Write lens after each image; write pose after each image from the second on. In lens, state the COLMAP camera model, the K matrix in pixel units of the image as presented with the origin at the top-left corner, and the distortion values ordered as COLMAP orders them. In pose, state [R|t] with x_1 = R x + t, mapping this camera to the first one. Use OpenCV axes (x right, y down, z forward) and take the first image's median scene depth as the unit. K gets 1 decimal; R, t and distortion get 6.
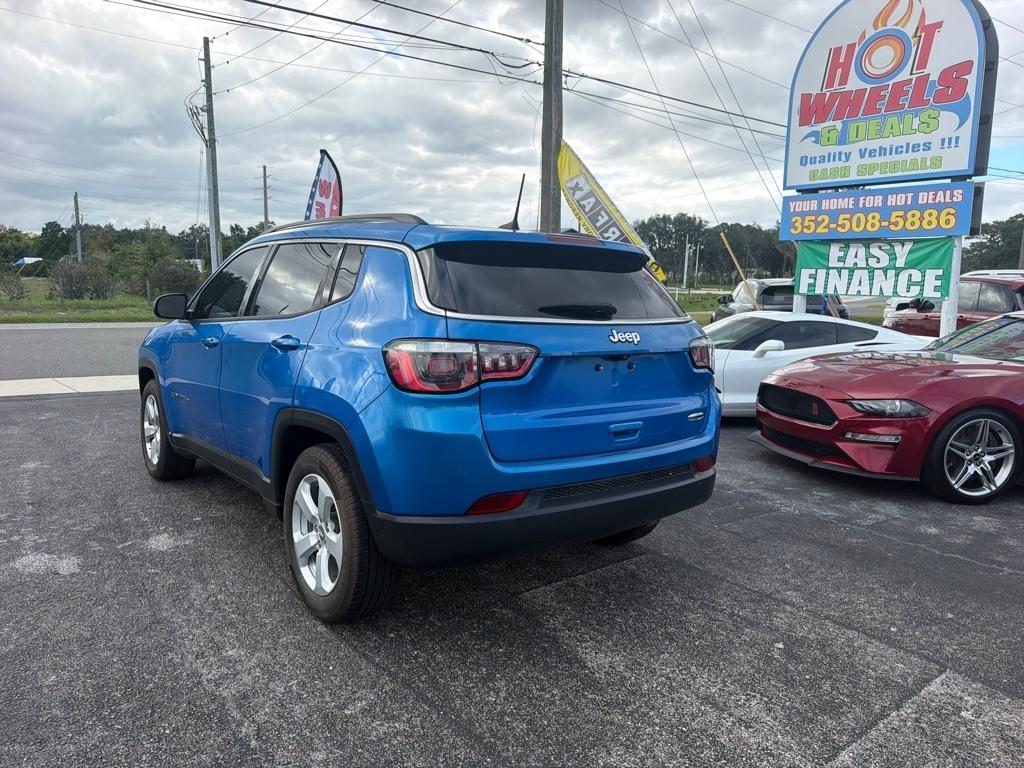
lens RADIAL K [[718.9, 0, 520.6], [0, 718.9, 383.5], [0, 0, 1]] dist [0.024469, -0.030673]
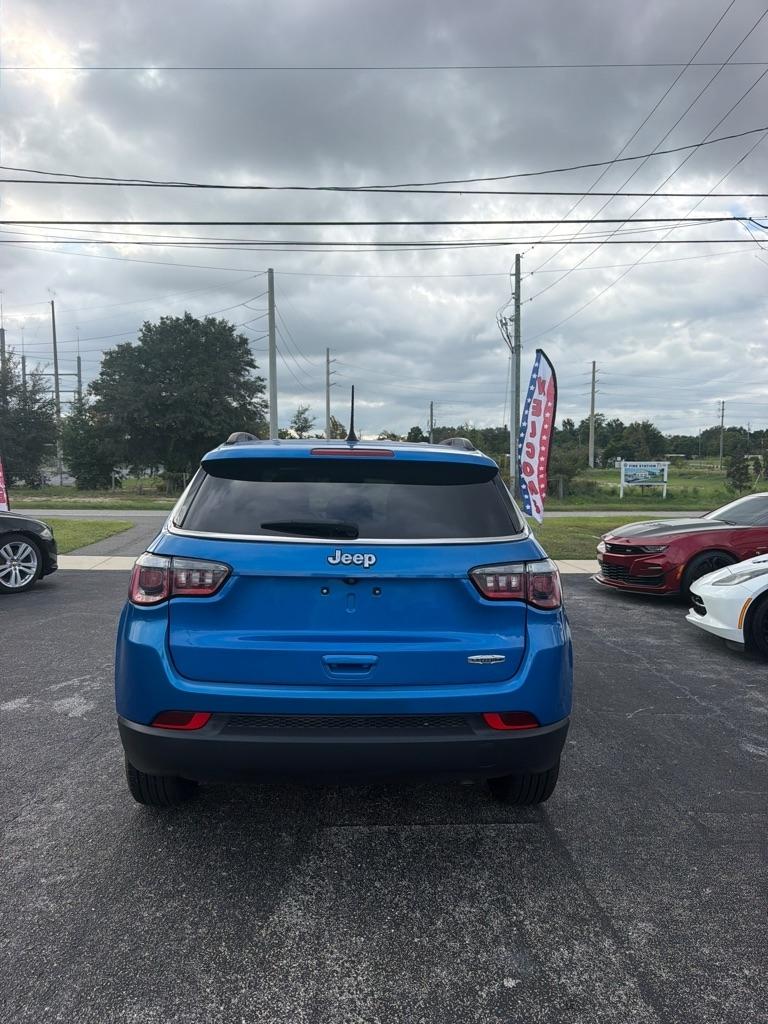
lens RADIAL K [[724.2, 0, 387.3], [0, 724.2, 523.6], [0, 0, 1]] dist [0.015561, -0.016620]
pose [[0.810527, 0.023365, -0.585235, 0.218958], [-0.063721, 0.996791, -0.048454, -0.020799], [0.582224, 0.076565, 0.809415, 0.090562]]
